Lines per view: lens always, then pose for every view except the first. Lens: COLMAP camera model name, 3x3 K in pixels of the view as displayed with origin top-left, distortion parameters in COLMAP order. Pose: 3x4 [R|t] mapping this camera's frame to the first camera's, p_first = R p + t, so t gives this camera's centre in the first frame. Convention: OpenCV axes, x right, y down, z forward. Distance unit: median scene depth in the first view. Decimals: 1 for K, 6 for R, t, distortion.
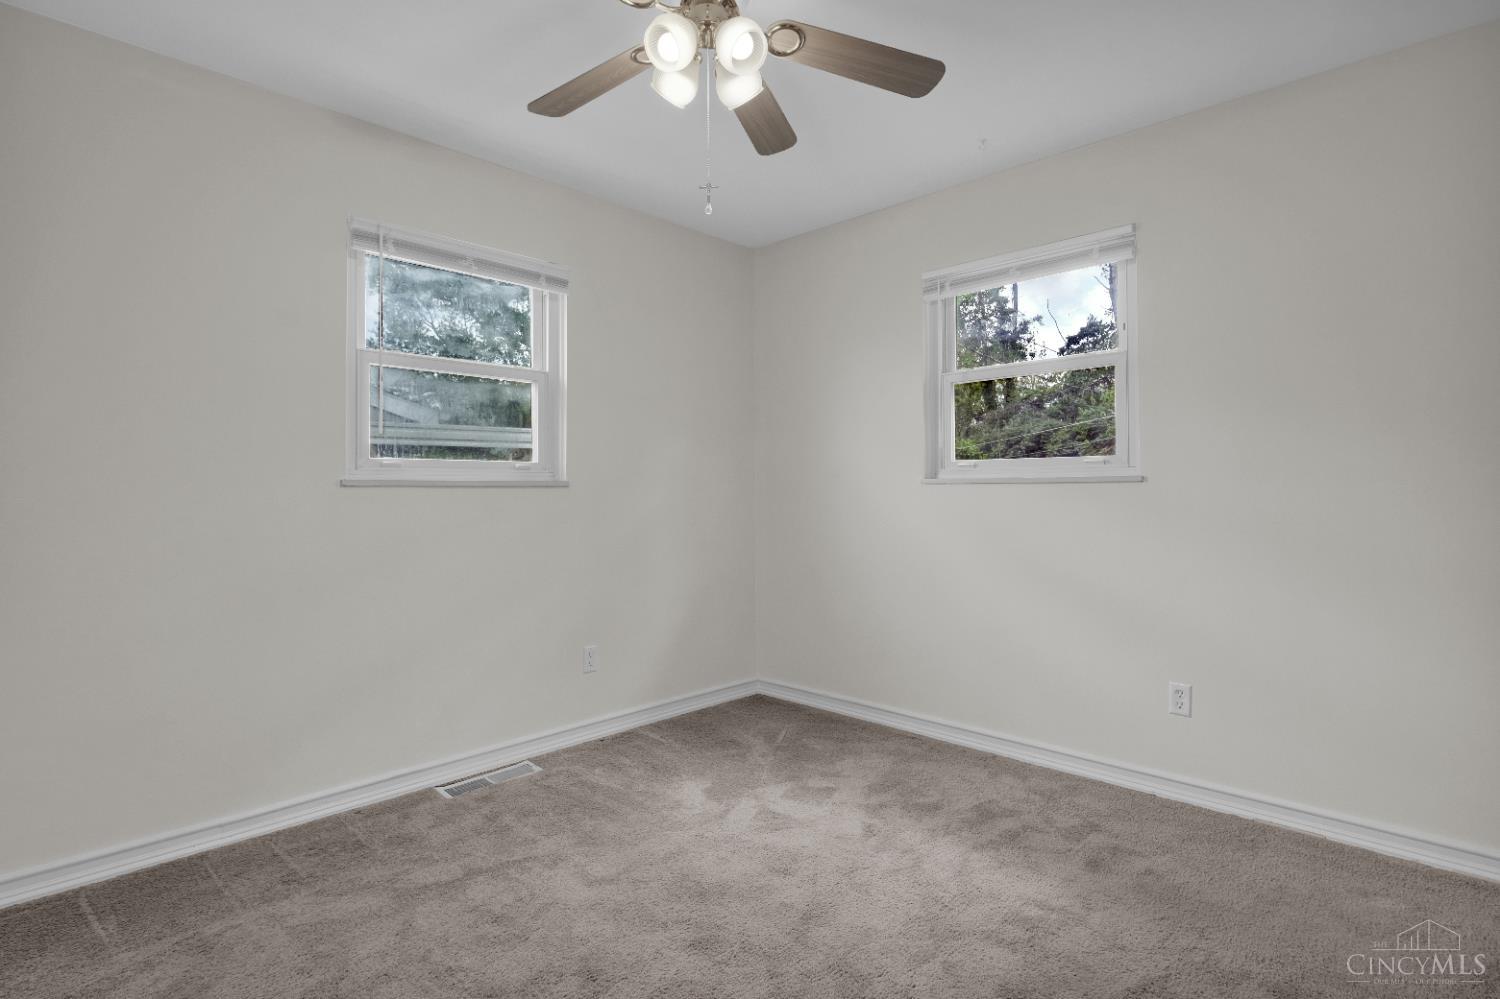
lens RADIAL K [[738.6, 0, 742.4], [0, 738.6, 492.9], [0, 0, 1]] dist [0.000274, -0.000036]
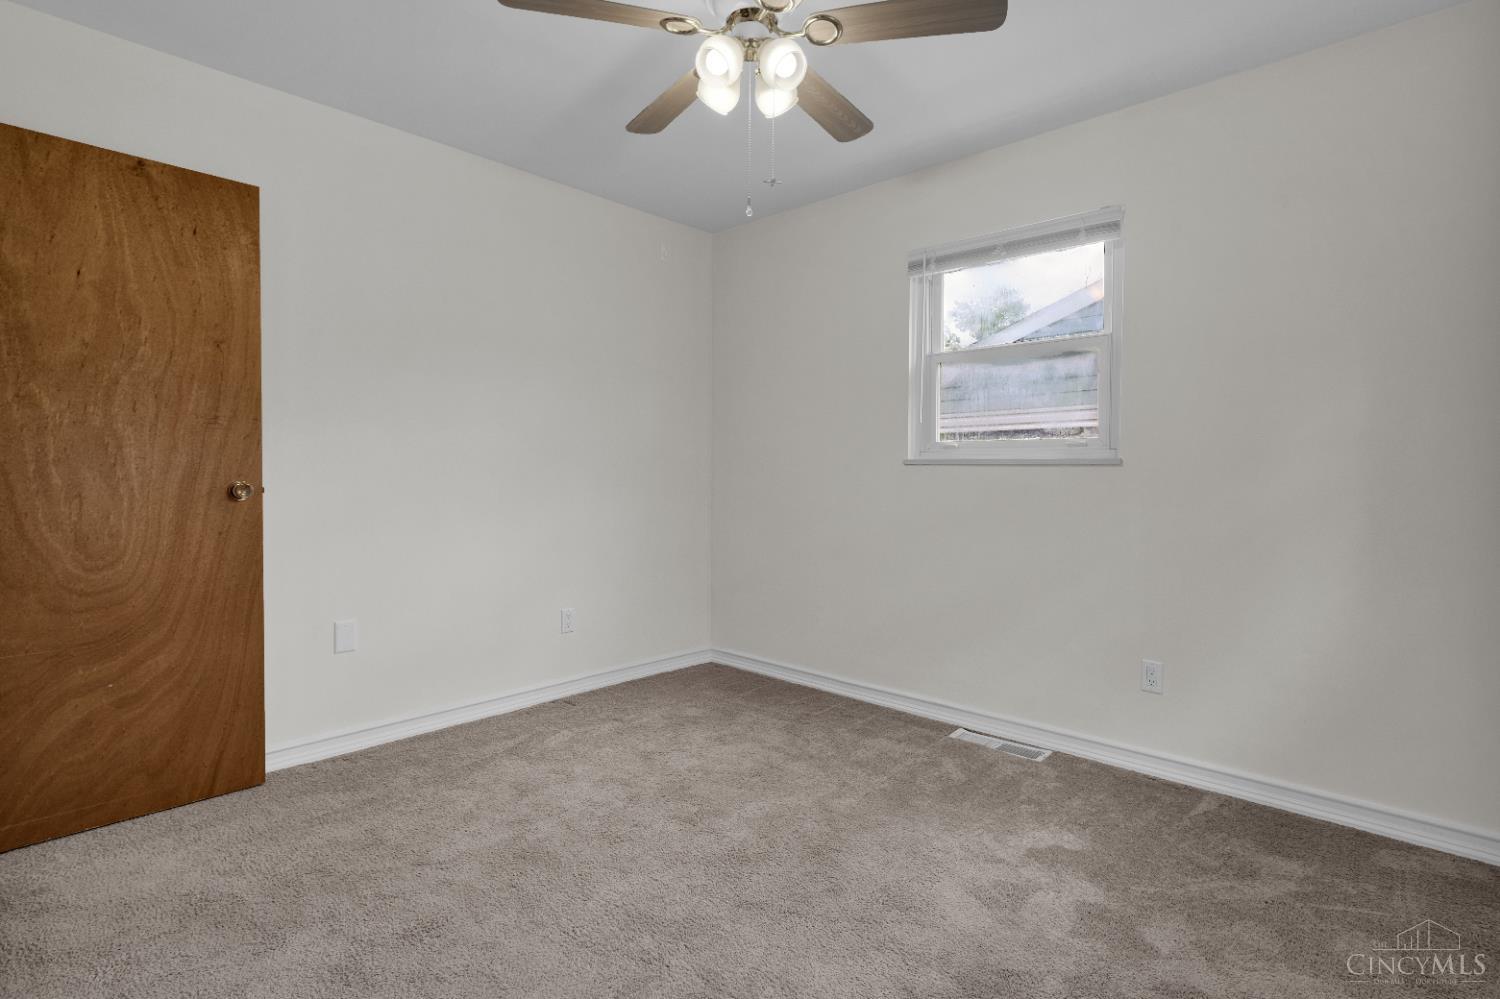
lens RADIAL K [[738.6, 0, 742.4], [0, 738.6, 492.9], [0, 0, 1]] dist [0.000274, -0.000036]
pose [[0.034841, 0.035191, -0.998773, 0.679638], [-0.013994, 0.999299, 0.034721, 0.001447], [0.999295, 0.012767, 0.035309, 0.602164]]
